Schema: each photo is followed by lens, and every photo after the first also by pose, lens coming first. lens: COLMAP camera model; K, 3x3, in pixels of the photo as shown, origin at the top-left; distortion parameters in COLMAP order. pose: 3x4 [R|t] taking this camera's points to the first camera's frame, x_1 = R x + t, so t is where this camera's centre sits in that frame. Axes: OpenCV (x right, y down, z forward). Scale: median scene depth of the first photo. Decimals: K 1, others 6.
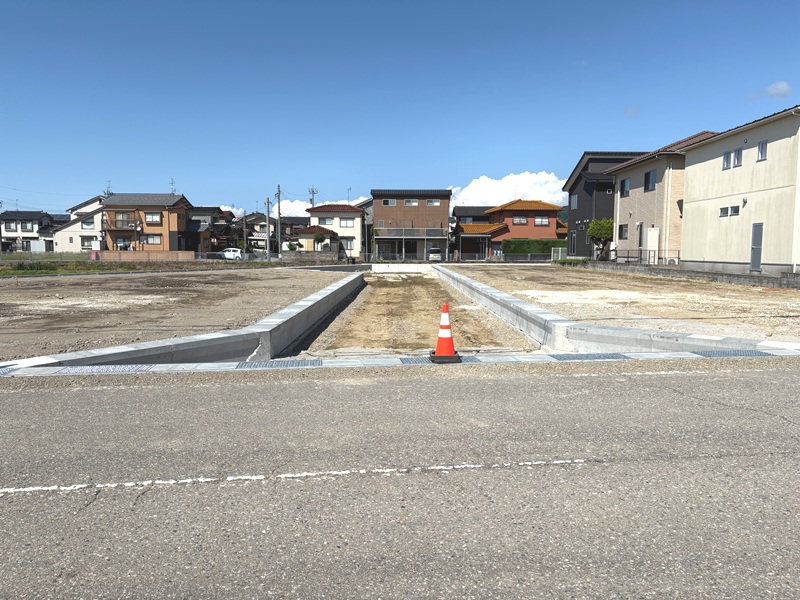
lens RADIAL K [[603.5, 0, 396.0], [0, 603.5, 305.7], [0, 0, 1]] dist [0.034739, -0.009401]
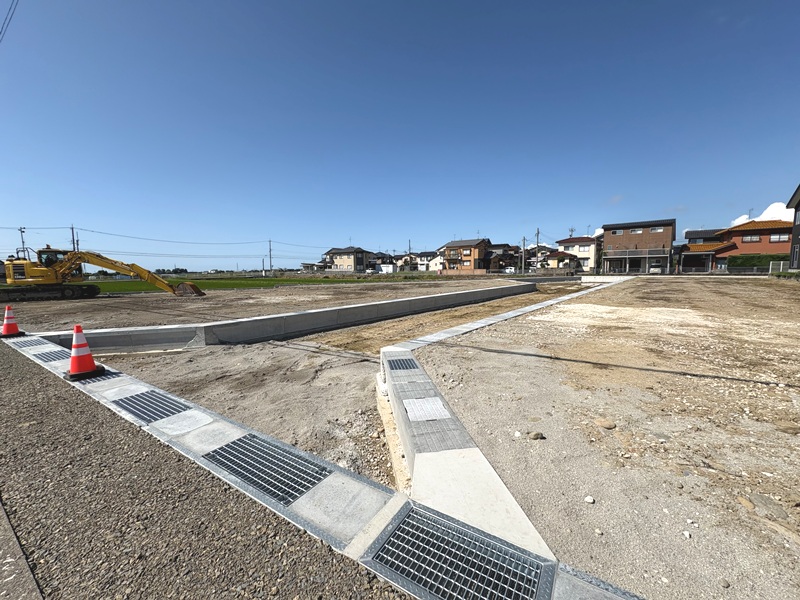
lens RADIAL K [[319.8, 0, 400.0], [0, 319.8, 300.0], [0, 0, 1]] dist [-0.001964, -0.000540]
pose [[0.764103, 0.047953, -0.643310, 0.157580], [-0.042296, 0.998812, 0.024215, -0.015185], [0.643707, 0.008707, 0.765223, 0.164687]]
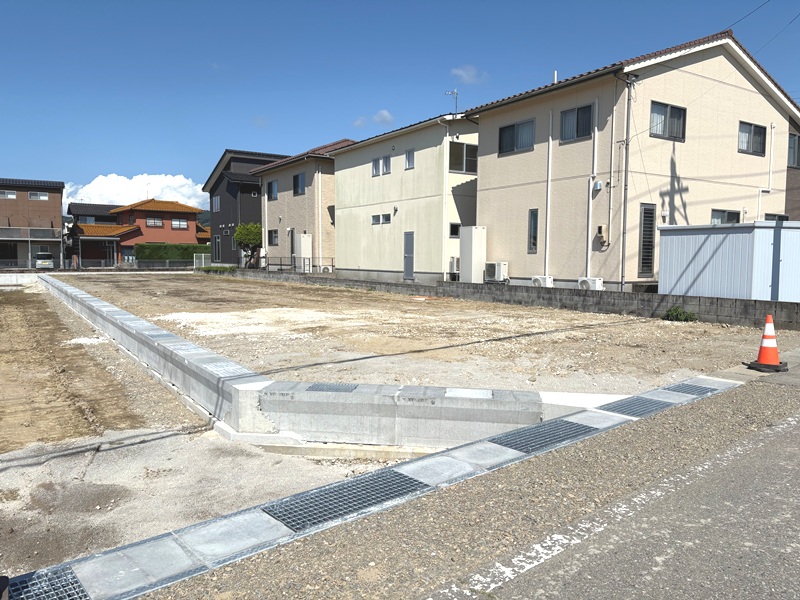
lens RADIAL K [[603.5, 0, 396.0], [0, 603.5, 305.7], [0, 0, 1]] dist [0.034739, -0.009401]
pose [[0.837252, -0.042735, 0.545145, 0.018720], [0.047507, 0.998857, 0.005339, -0.011976], [-0.544750, 0.021428, 0.838325, 0.108727]]
